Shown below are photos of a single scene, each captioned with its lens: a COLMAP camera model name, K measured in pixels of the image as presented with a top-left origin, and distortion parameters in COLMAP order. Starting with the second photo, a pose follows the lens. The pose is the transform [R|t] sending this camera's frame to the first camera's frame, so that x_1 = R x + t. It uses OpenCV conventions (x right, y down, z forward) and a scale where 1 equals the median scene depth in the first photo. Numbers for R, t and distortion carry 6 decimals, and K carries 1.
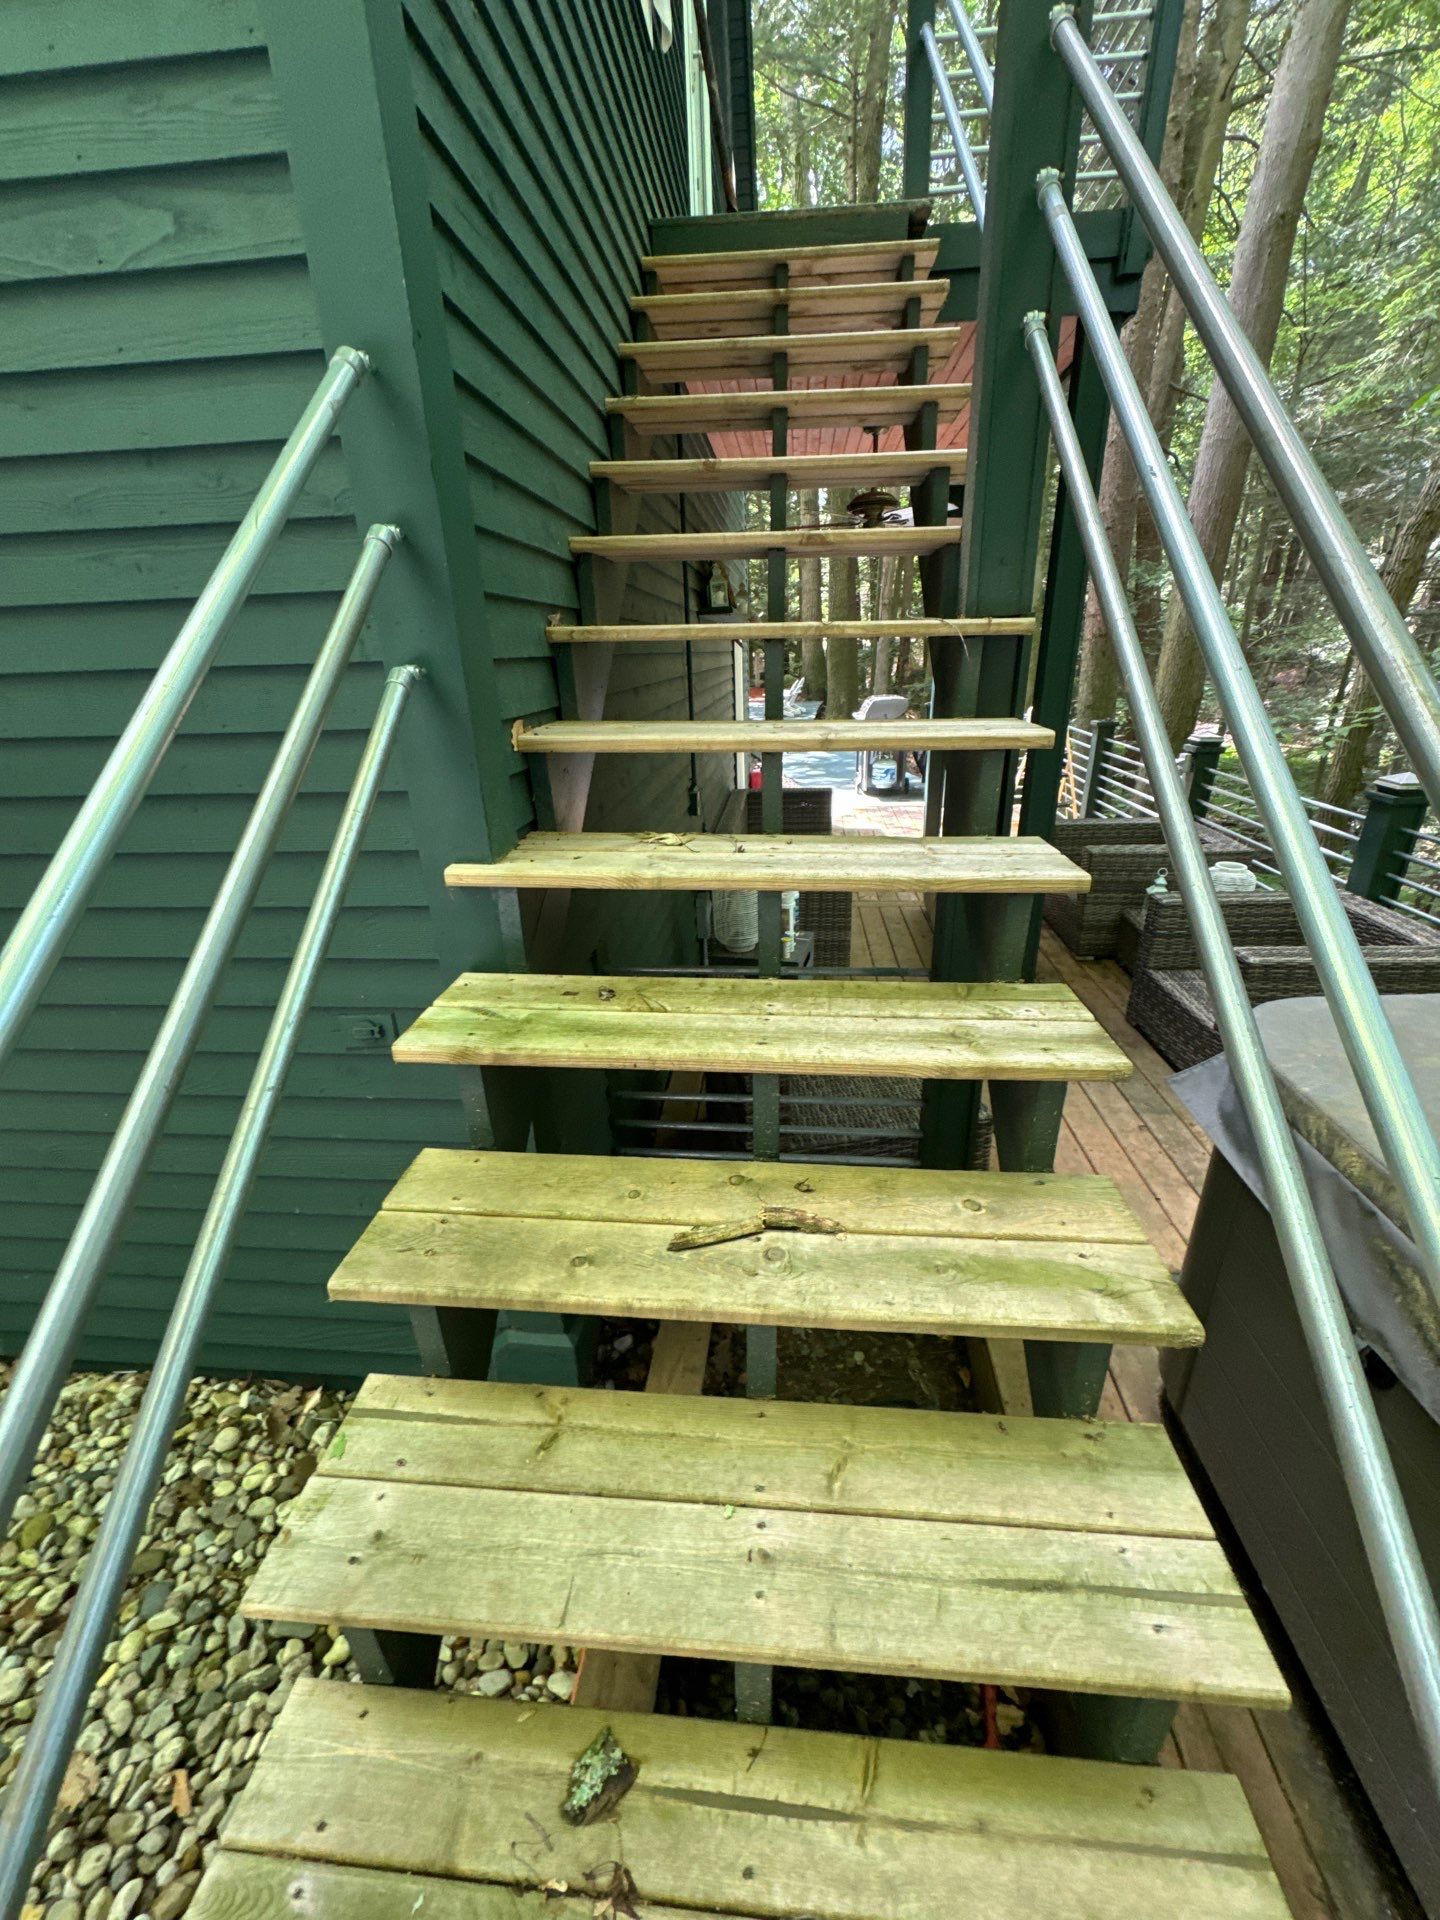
lens RADIAL K [[763.1, 0, 718.0], [0, 763.1, 965.7], [0, 0, 1]] dist [-0.004774, 0.000220]
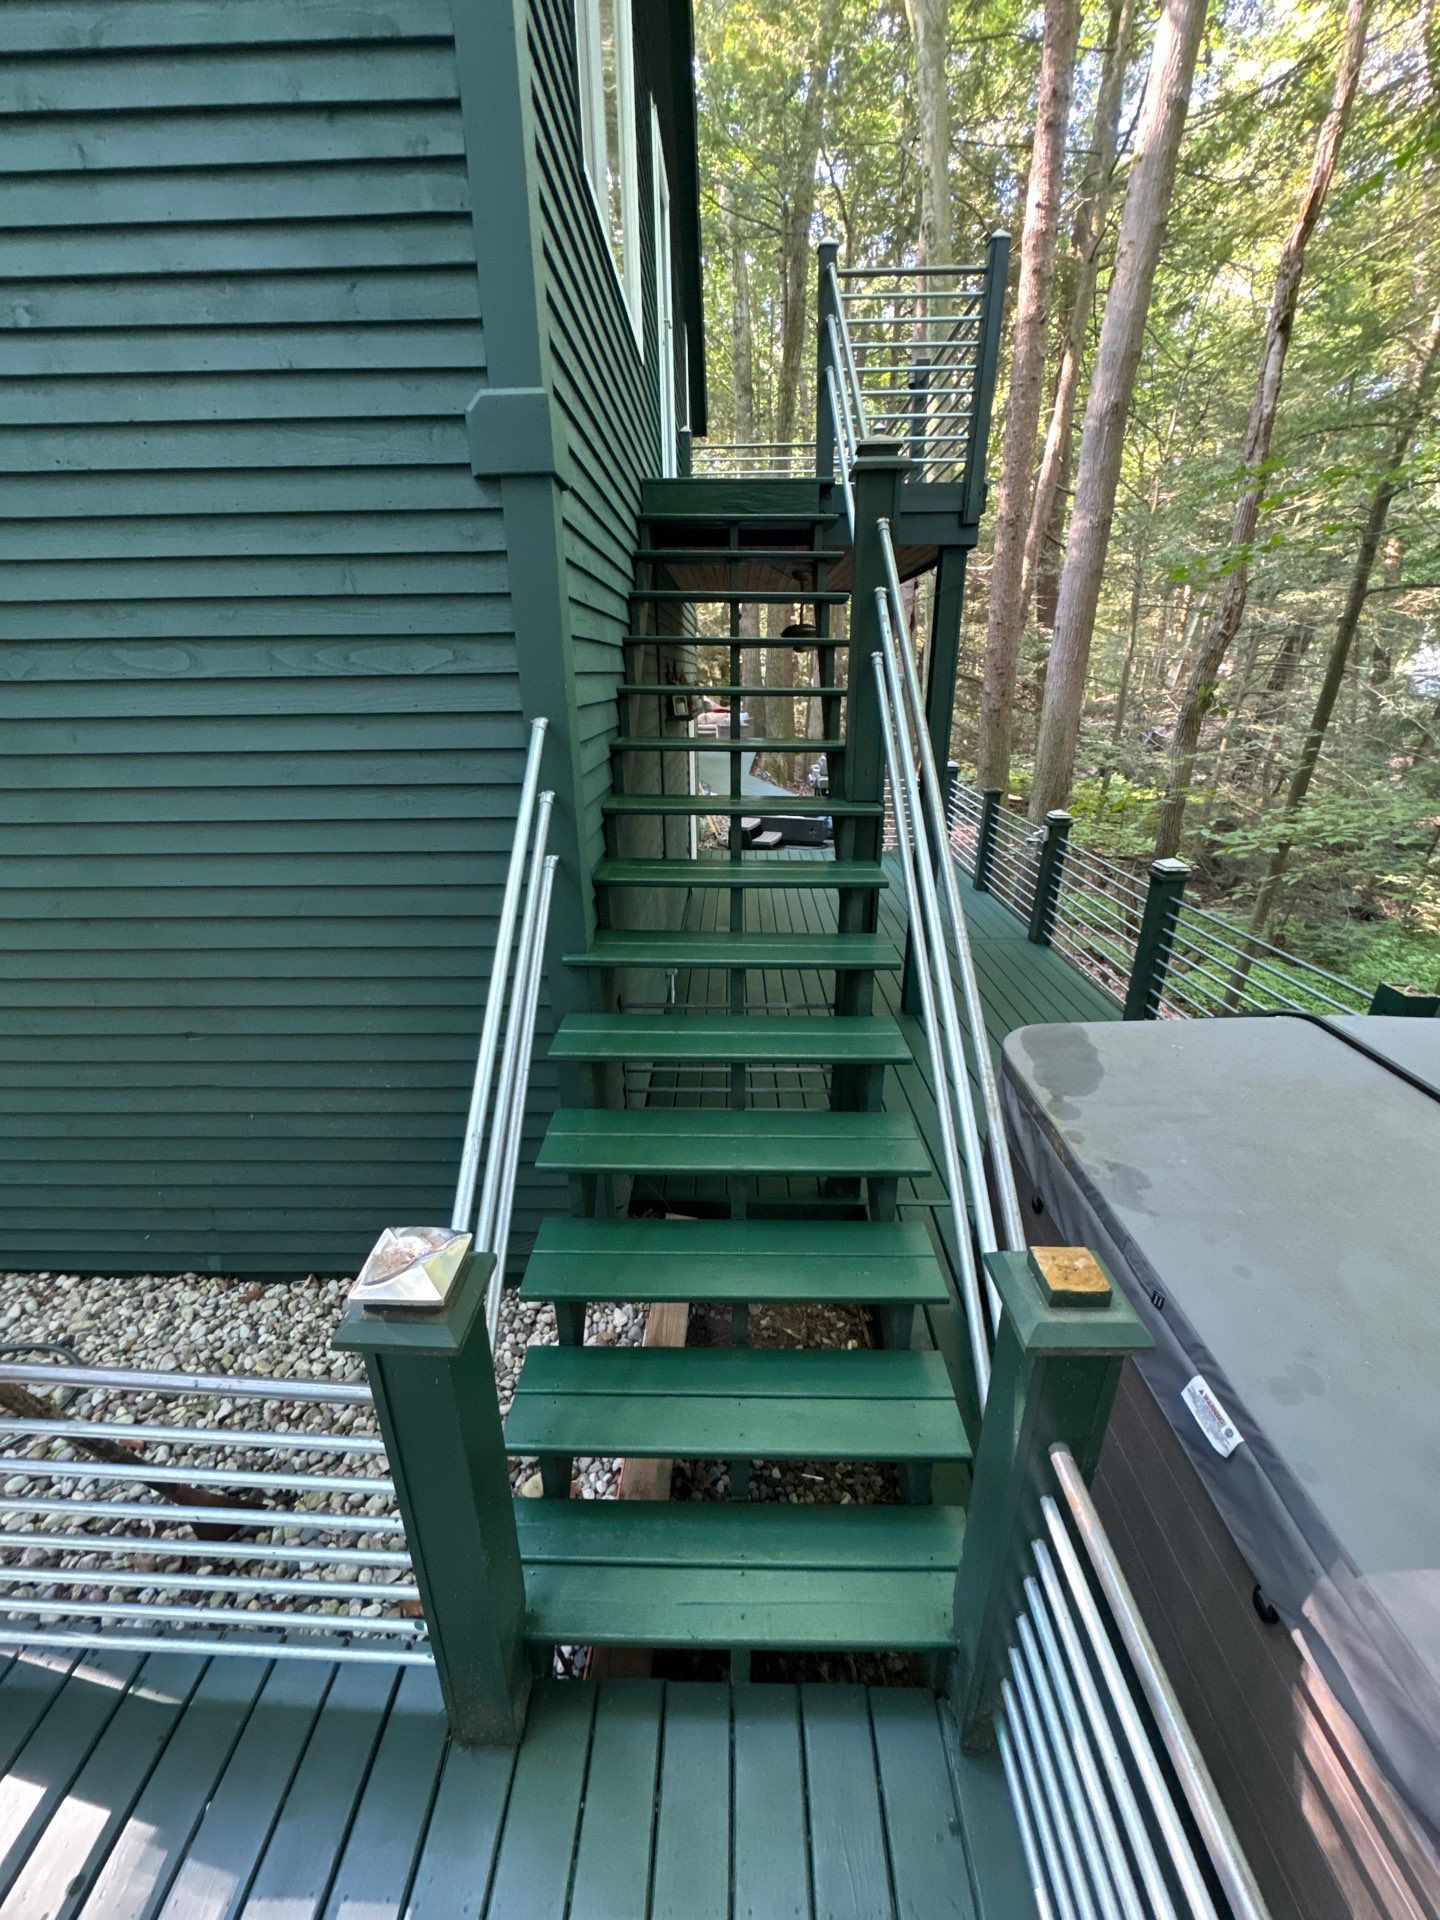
lens RADIAL K [[763.1, 0, 723.1], [0, 763.1, 959.6], [0, 0, 1]] dist [-0.004774, 0.000220]
pose [[0.996672, -0.005593, 0.081322, -0.087270], [0.008221, 0.999453, -0.032019, -0.043833], [-0.081098, 0.032581, 0.996173, -0.625787]]
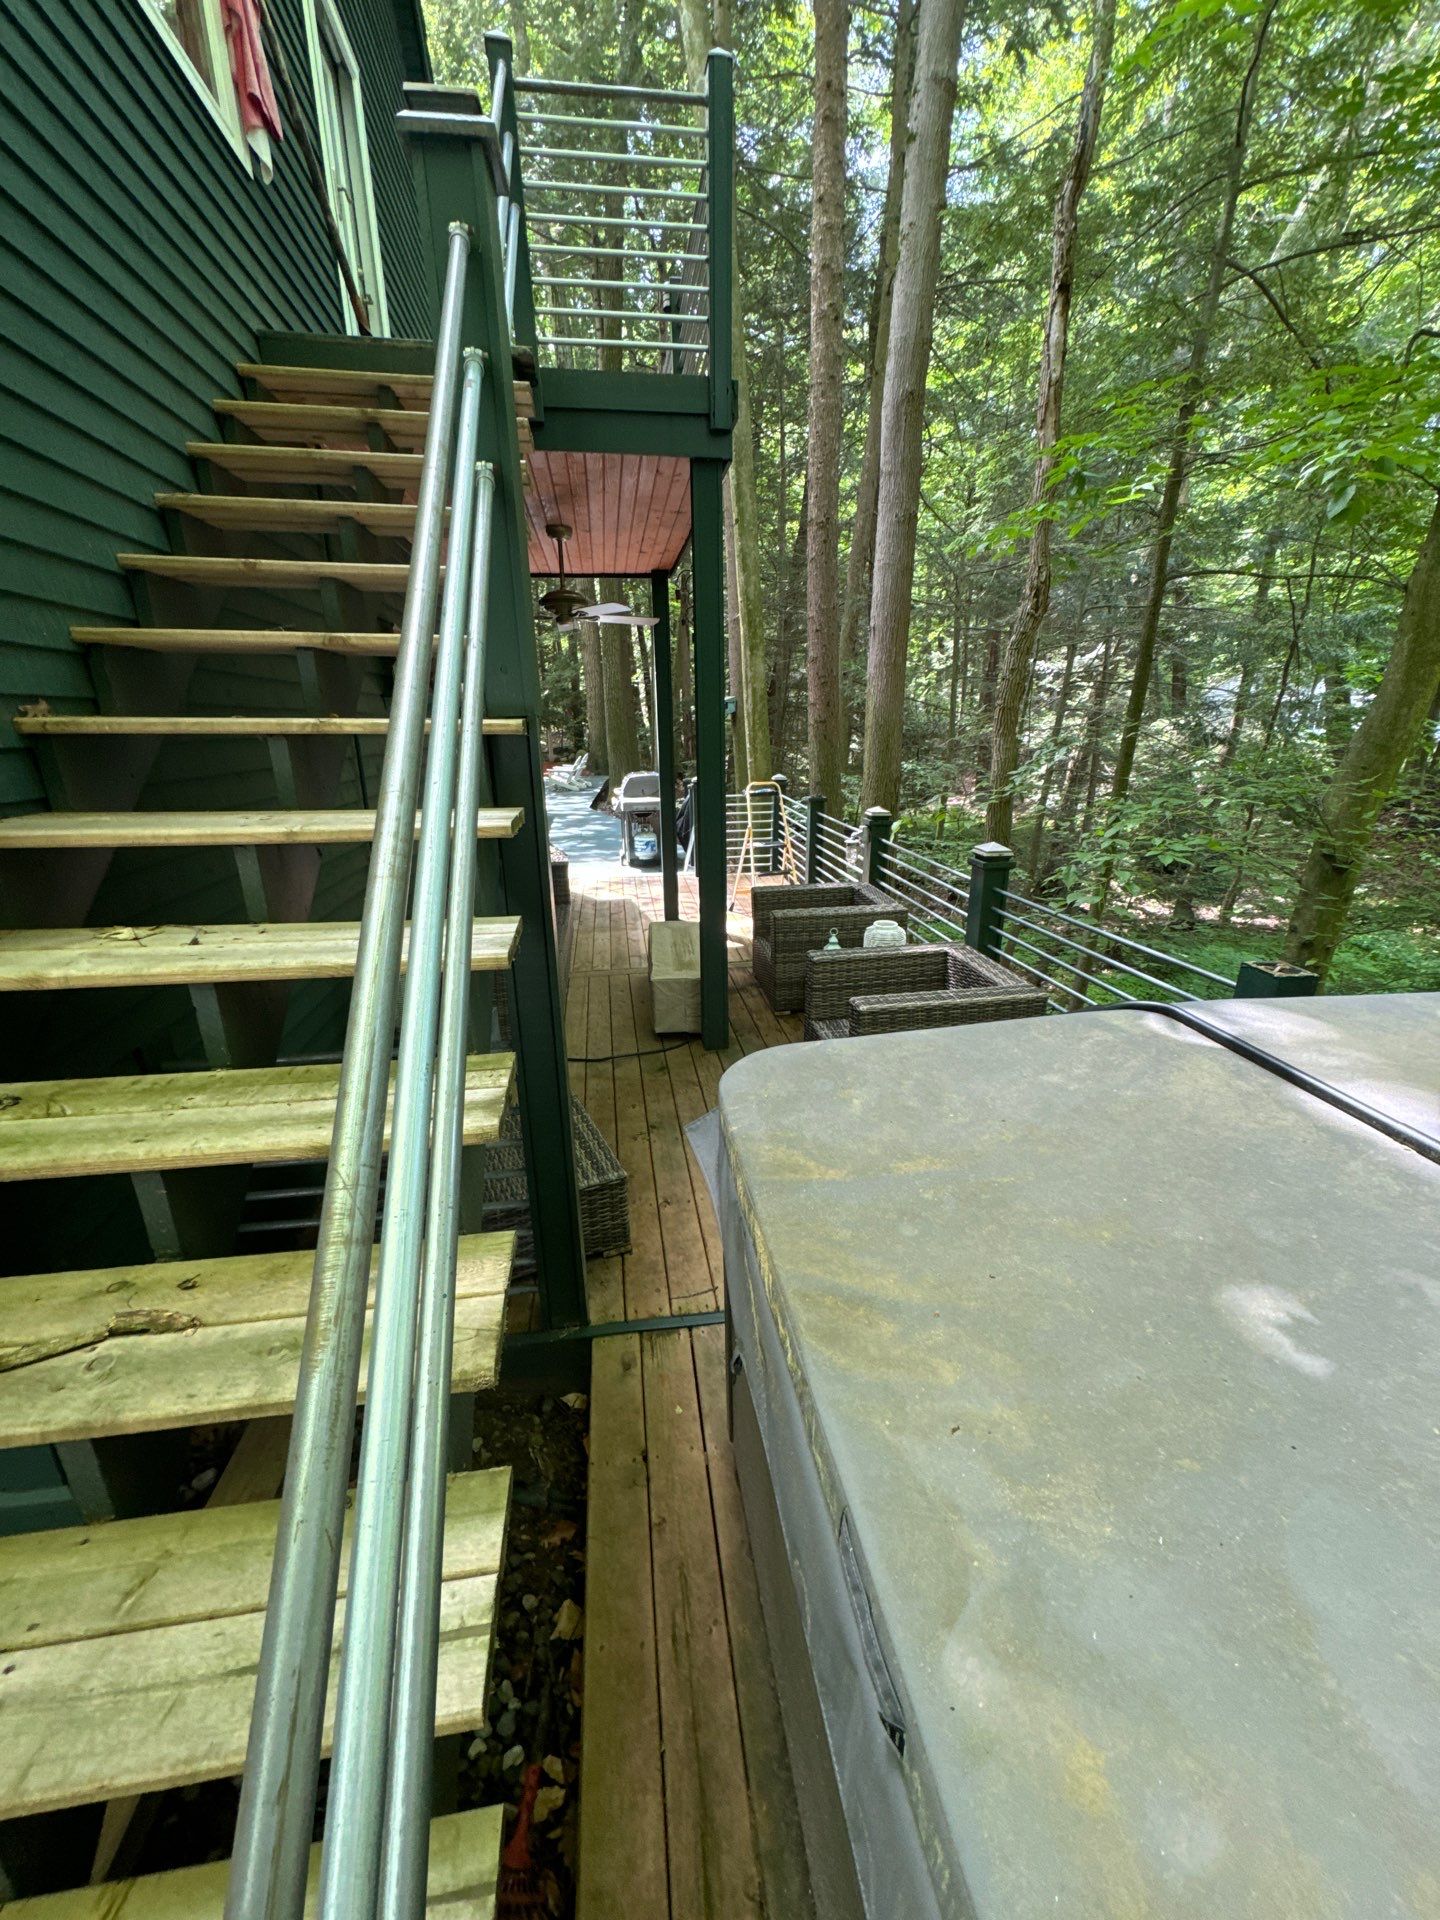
lens RADIAL K [[763.1, 0, 723.2], [0, 763.1, 963.9], [0, 0, 1]] dist [-0.004774, 0.000220]
pose [[0.970391, -0.053725, 0.235488, 0.358138], [0.074789, 0.993868, -0.081442, 0.007026], [-0.229668, 0.096642, 0.968459, -0.091676]]
